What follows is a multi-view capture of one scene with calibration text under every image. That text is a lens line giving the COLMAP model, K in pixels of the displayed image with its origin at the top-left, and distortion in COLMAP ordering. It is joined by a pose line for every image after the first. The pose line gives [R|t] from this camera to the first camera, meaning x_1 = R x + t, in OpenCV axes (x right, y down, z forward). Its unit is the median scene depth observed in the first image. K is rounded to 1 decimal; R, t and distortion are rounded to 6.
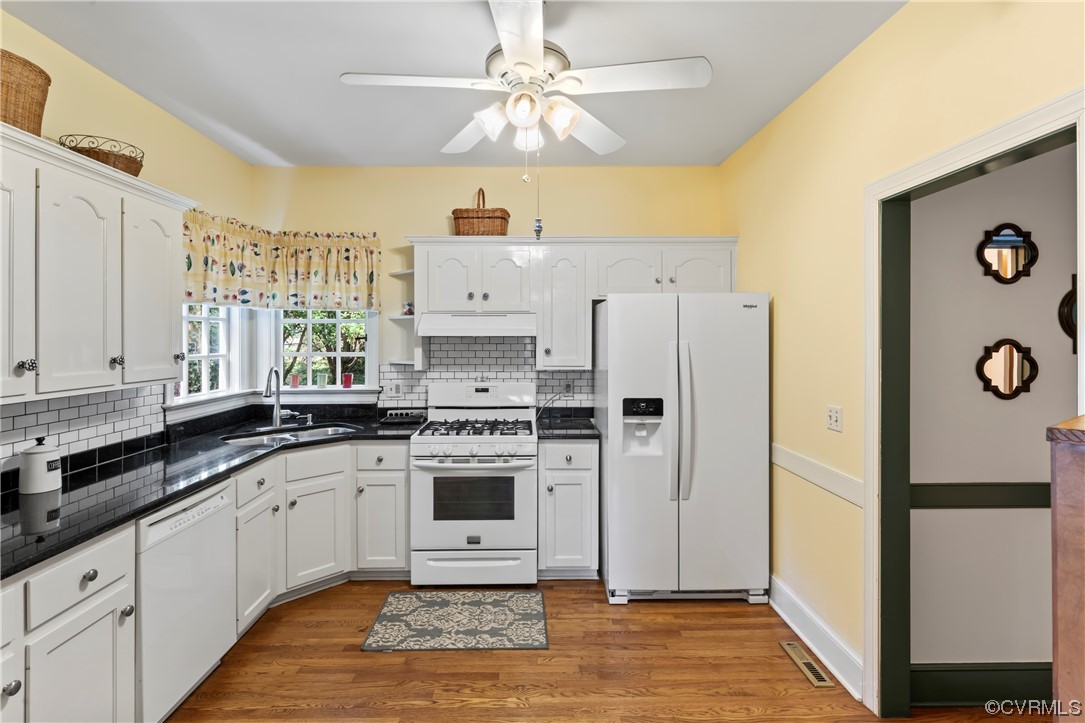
lens RADIAL K [[538.1, 0, 541.6], [0, 538.1, 325.5], [0, 0, 1]] dist [-0.003837, -0.000474]
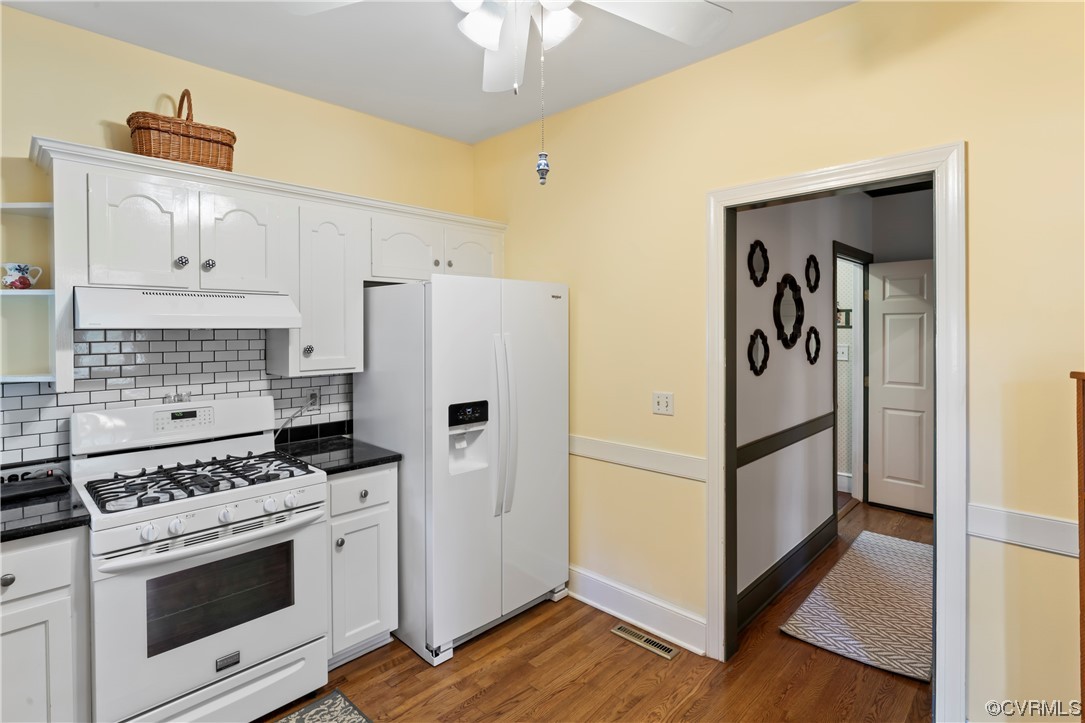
lens RADIAL K [[531.2, 0, 543.3], [0, 531.2, 326.7], [0, 0, 1]] dist [-0.003733, -0.000884]
pose [[0.712885, 0.000190, 0.701280, -0.296172], [-0.010450, 0.999892, 0.010352, 0.008355], [-0.701203, -0.014708, 0.712810, 0.328528]]
